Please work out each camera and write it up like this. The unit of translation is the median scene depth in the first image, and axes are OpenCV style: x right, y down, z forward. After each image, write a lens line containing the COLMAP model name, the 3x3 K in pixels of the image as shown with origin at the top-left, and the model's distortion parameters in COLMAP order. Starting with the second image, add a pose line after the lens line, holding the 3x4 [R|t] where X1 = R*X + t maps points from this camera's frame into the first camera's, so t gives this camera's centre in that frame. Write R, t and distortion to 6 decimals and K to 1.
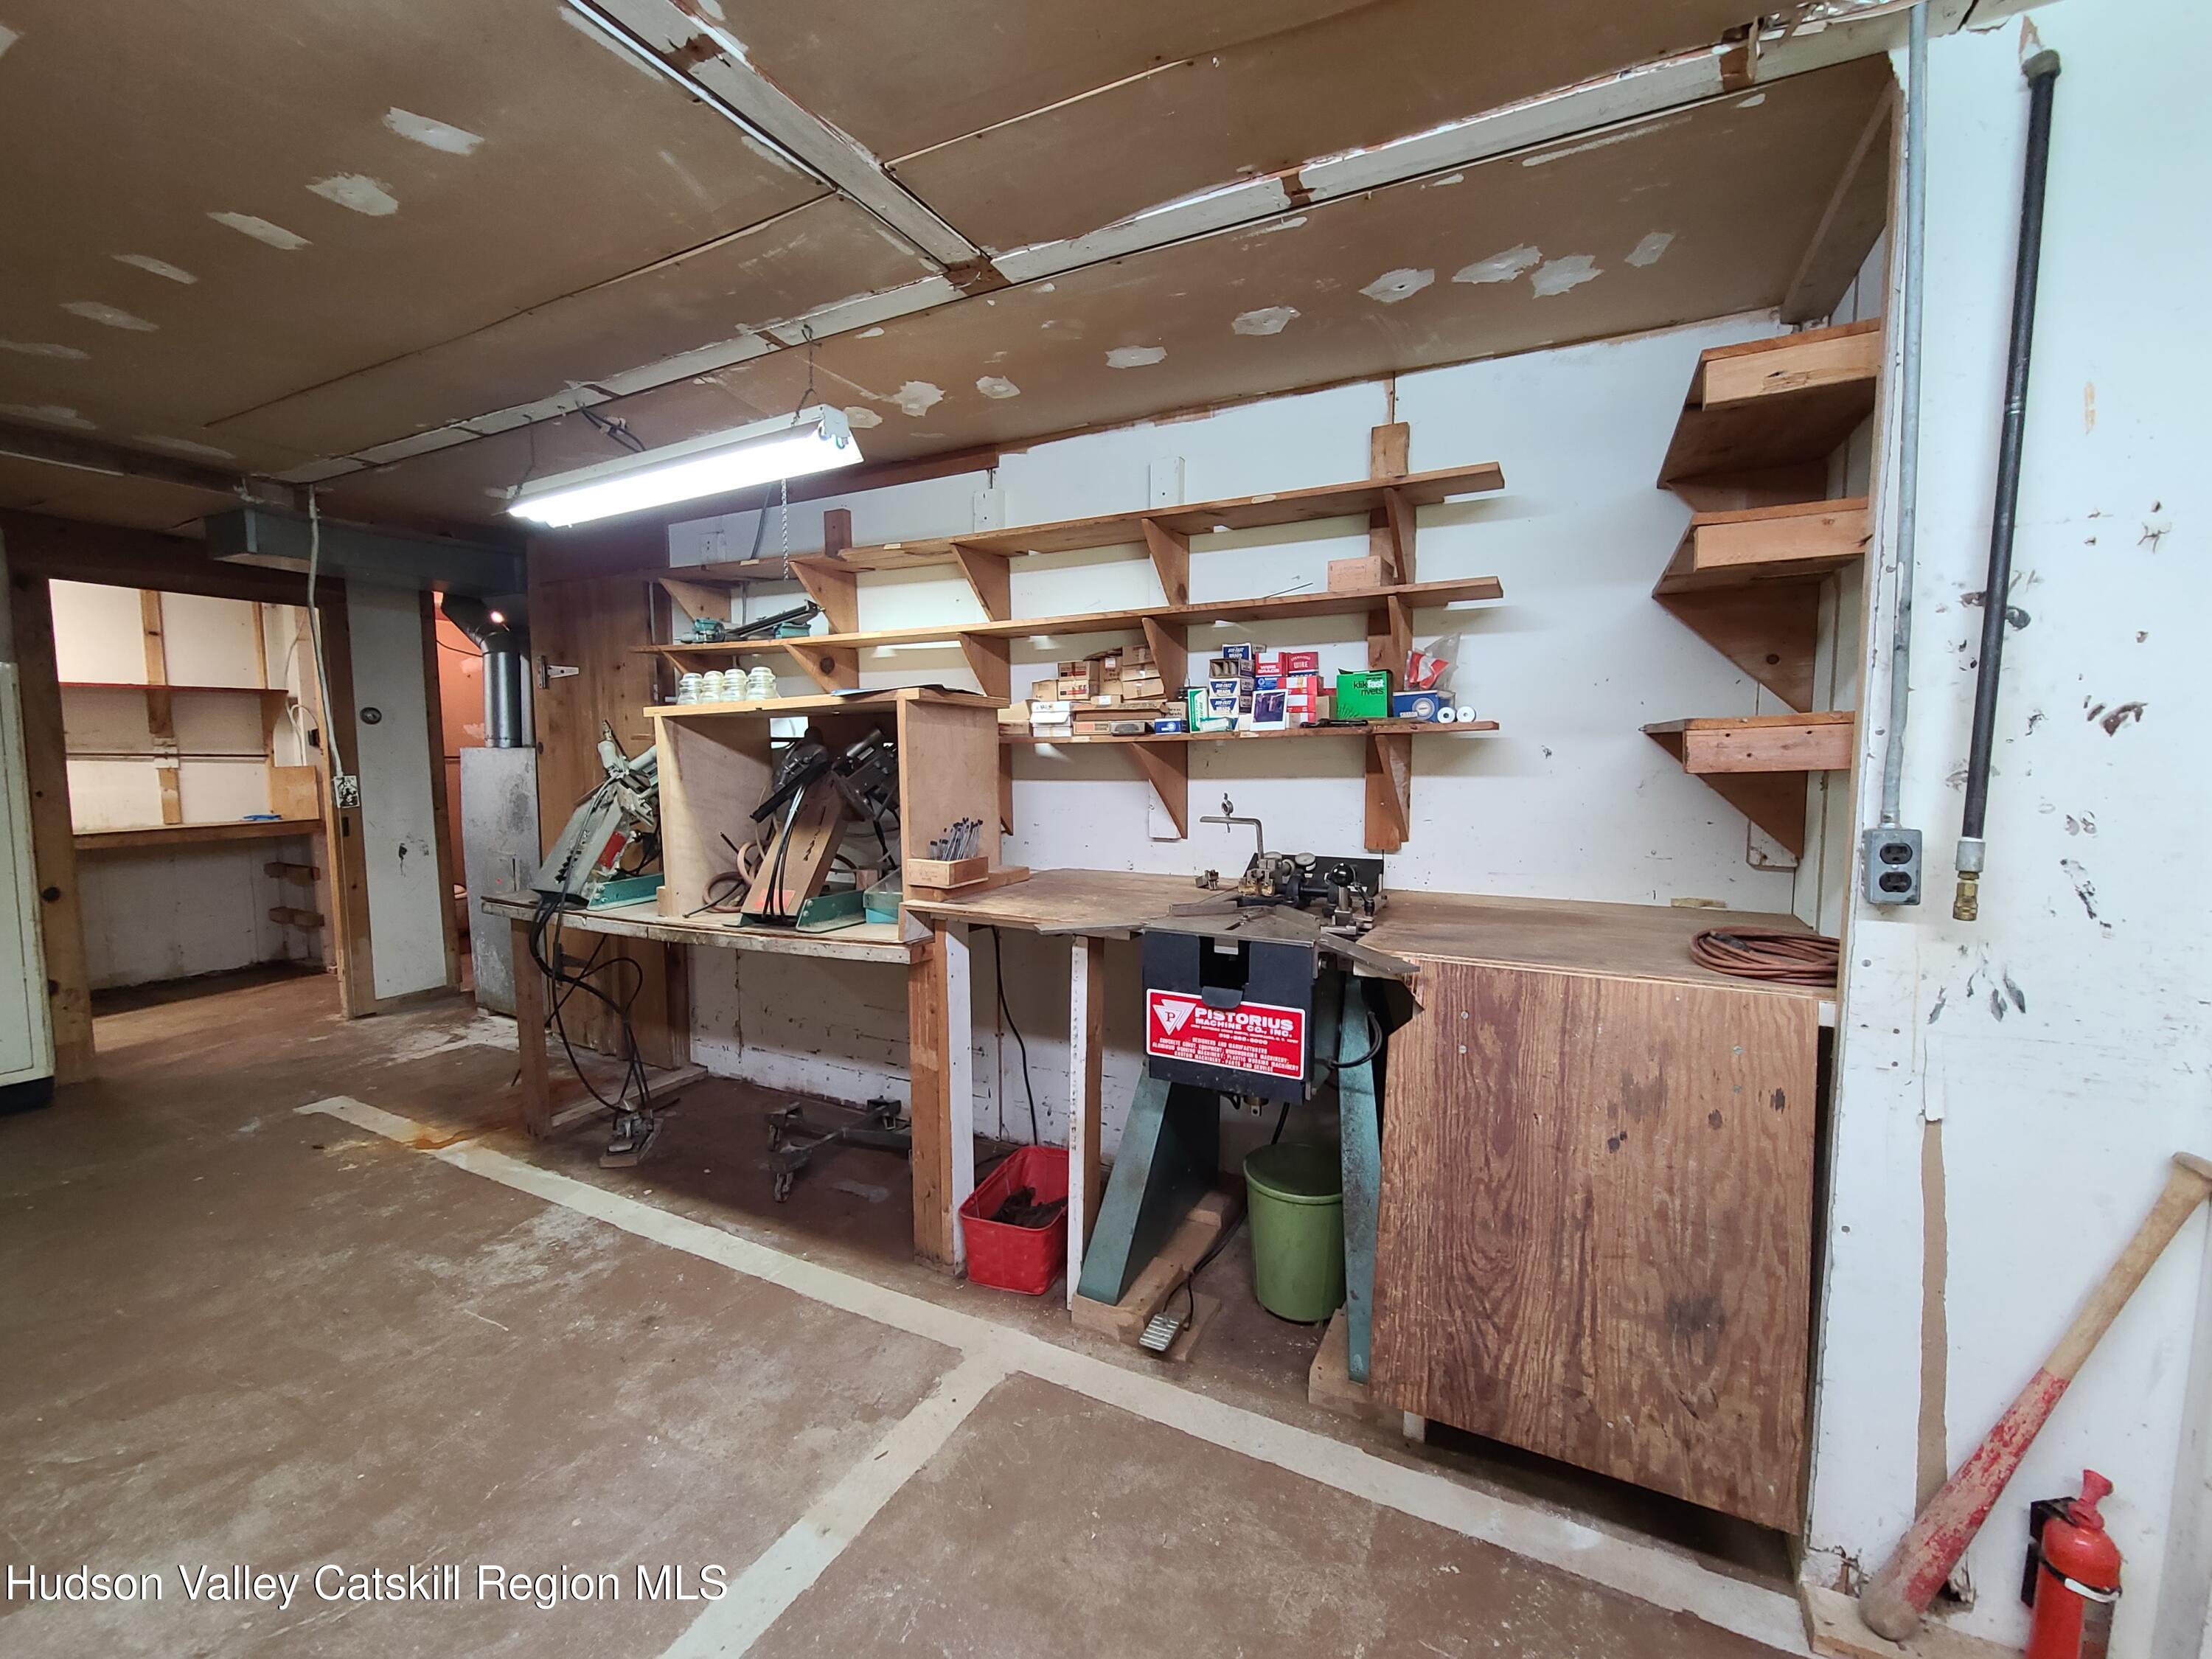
lens RADIAL K [[908.0, 0, 1110.0], [0, 908.0, 827.1], [0, 0, 1]] dist [-0.001072, -0.001387]
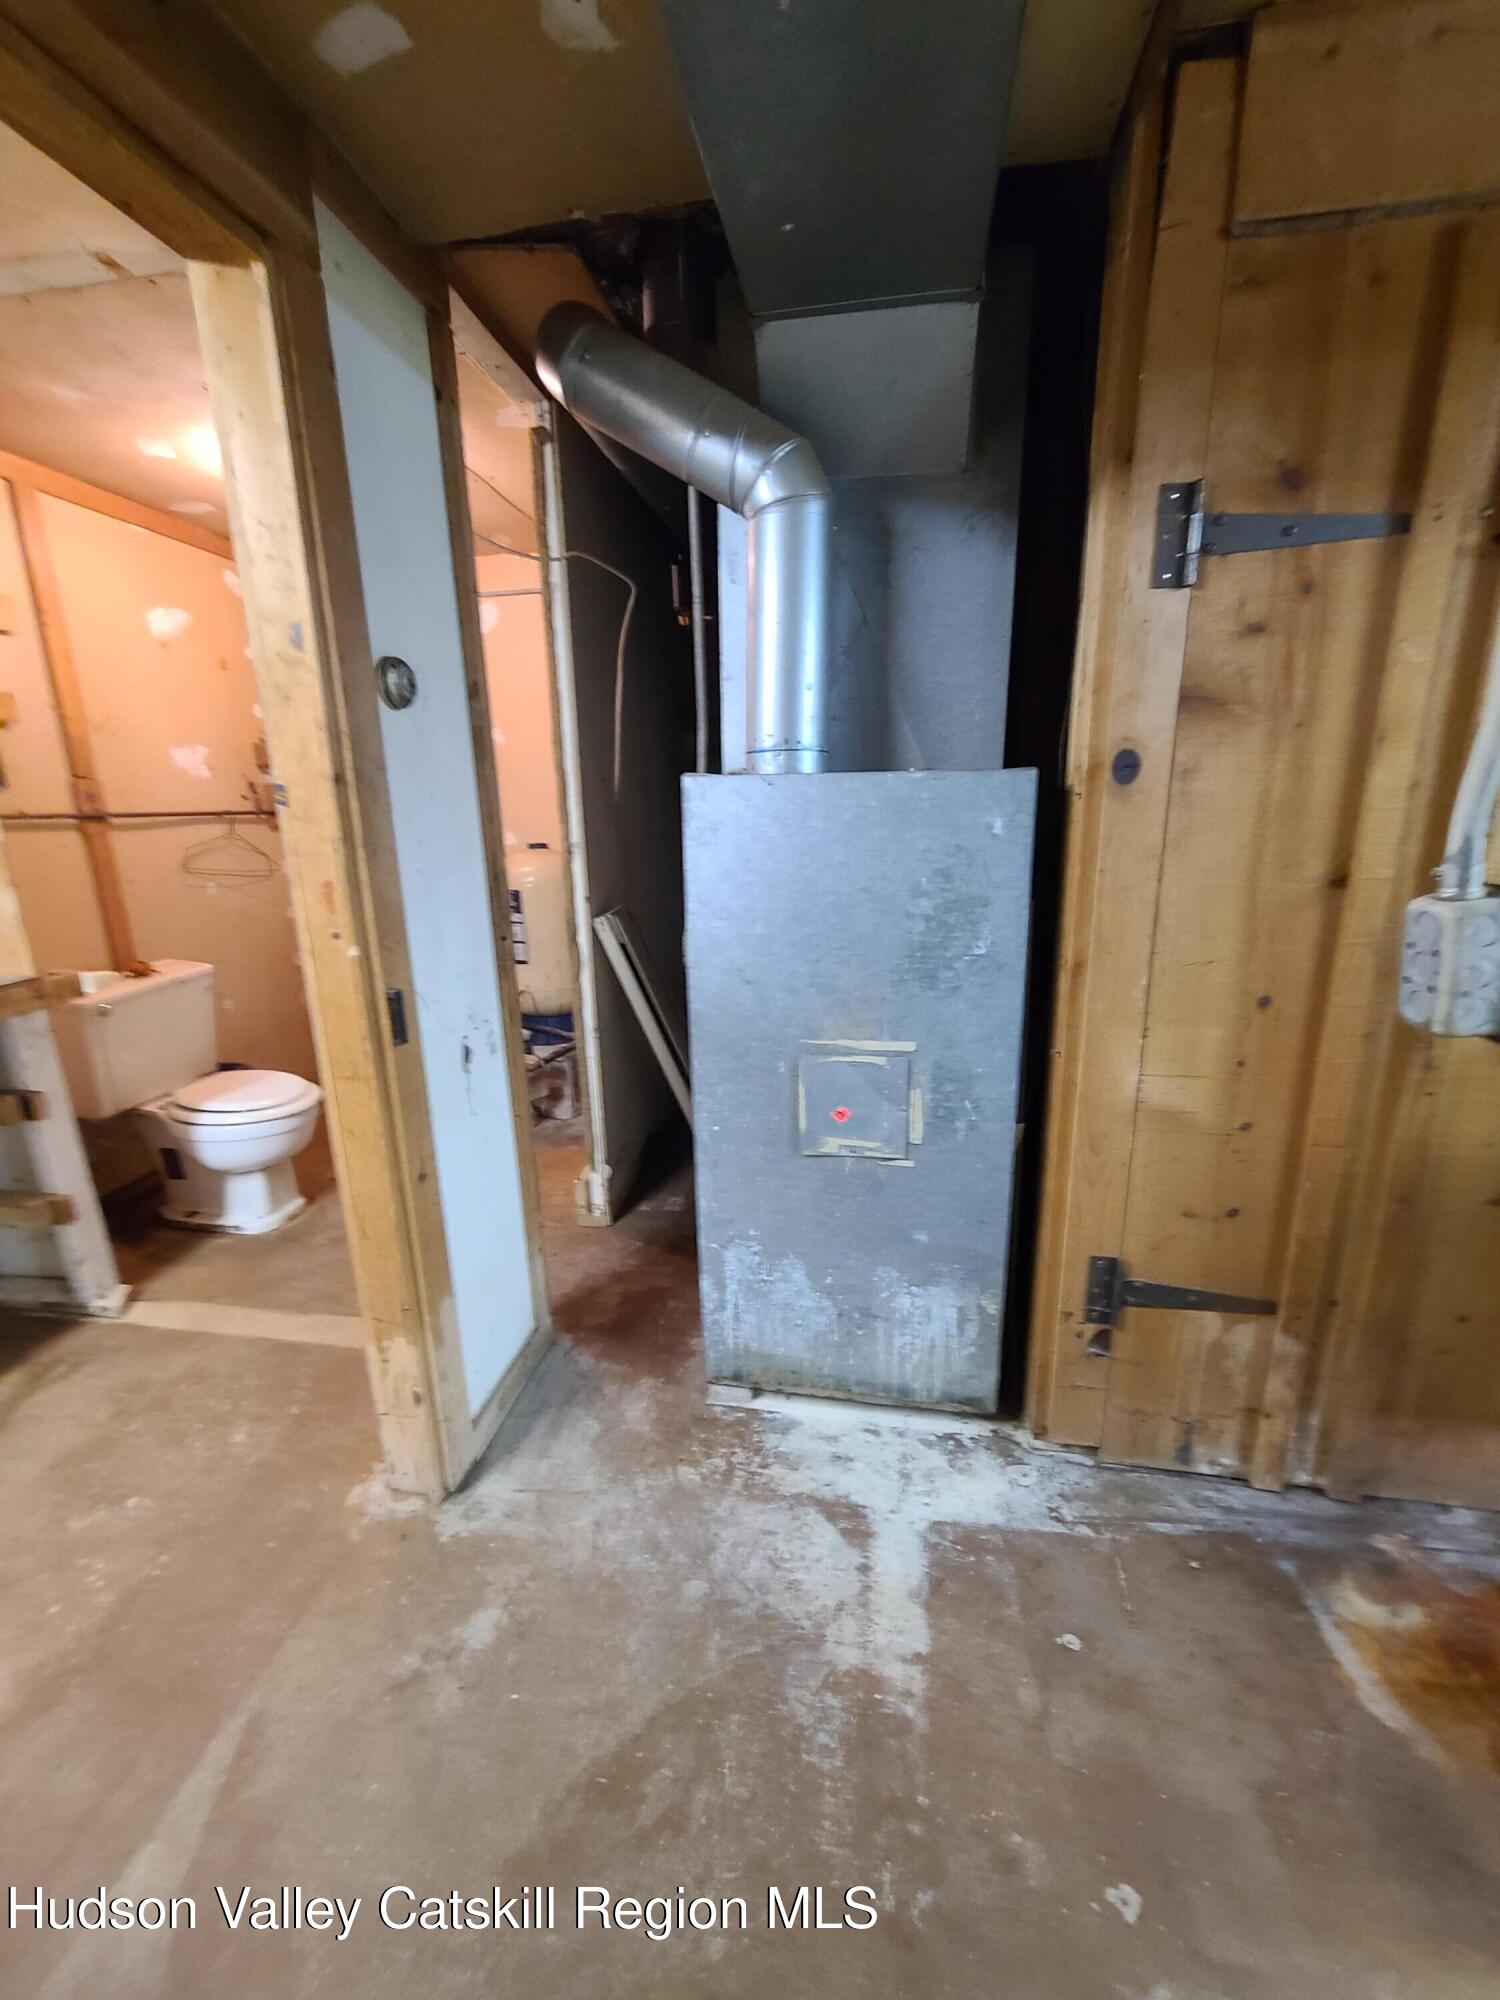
lens RADIAL K [[821.0, 0, 749.7], [0, 821.0, 999.5], [0, 0, 1]] dist [-0.001072, -0.001387]
pose [[0.951068, -0.091511, 0.295120, -1.503700], [0.042162, 0.984638, 0.169444, -0.099645], [-0.306092, -0.148709, 0.940315, 1.251342]]
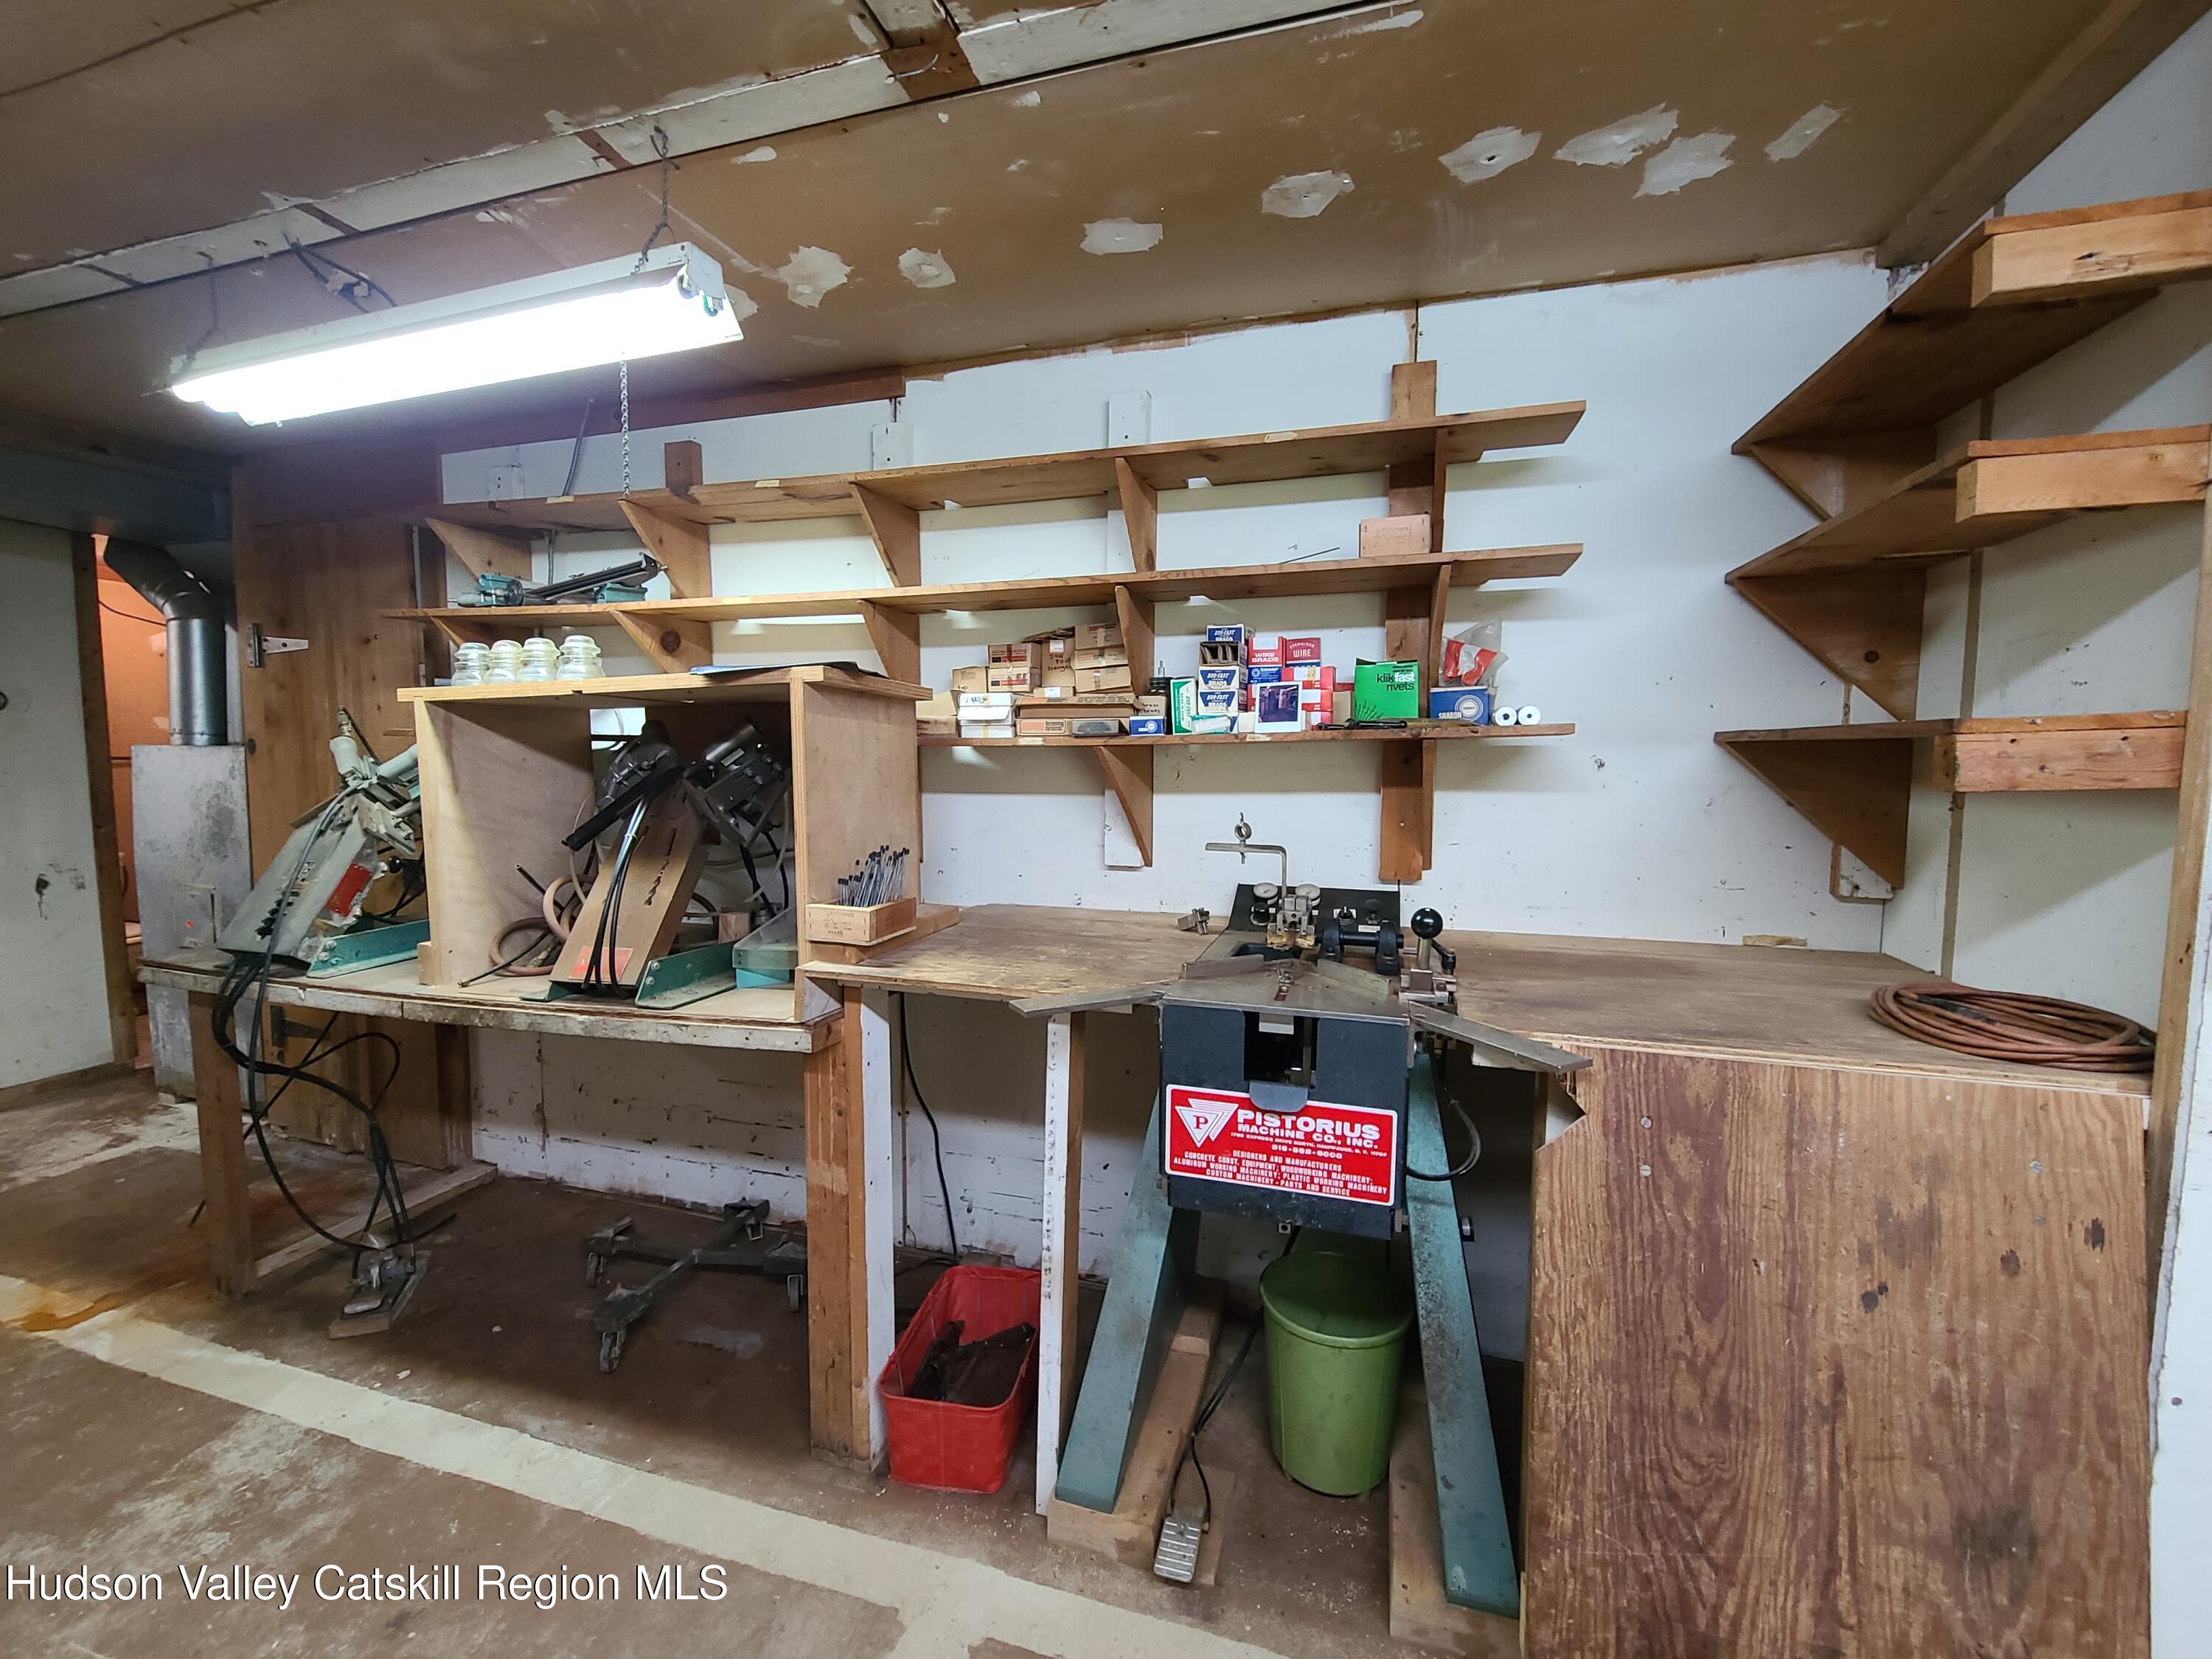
lens RADIAL K [[908.0, 0, 1111.2], [0, 908.0, 827.1], [0, 0, 1]] dist [-0.001072, -0.001387]
pose [[0.984249, -0.003511, 0.176752, -0.107168], [0.005272, 0.999941, -0.009496, -0.016822], [-0.176708, 0.010278, 0.984210, 0.241339]]
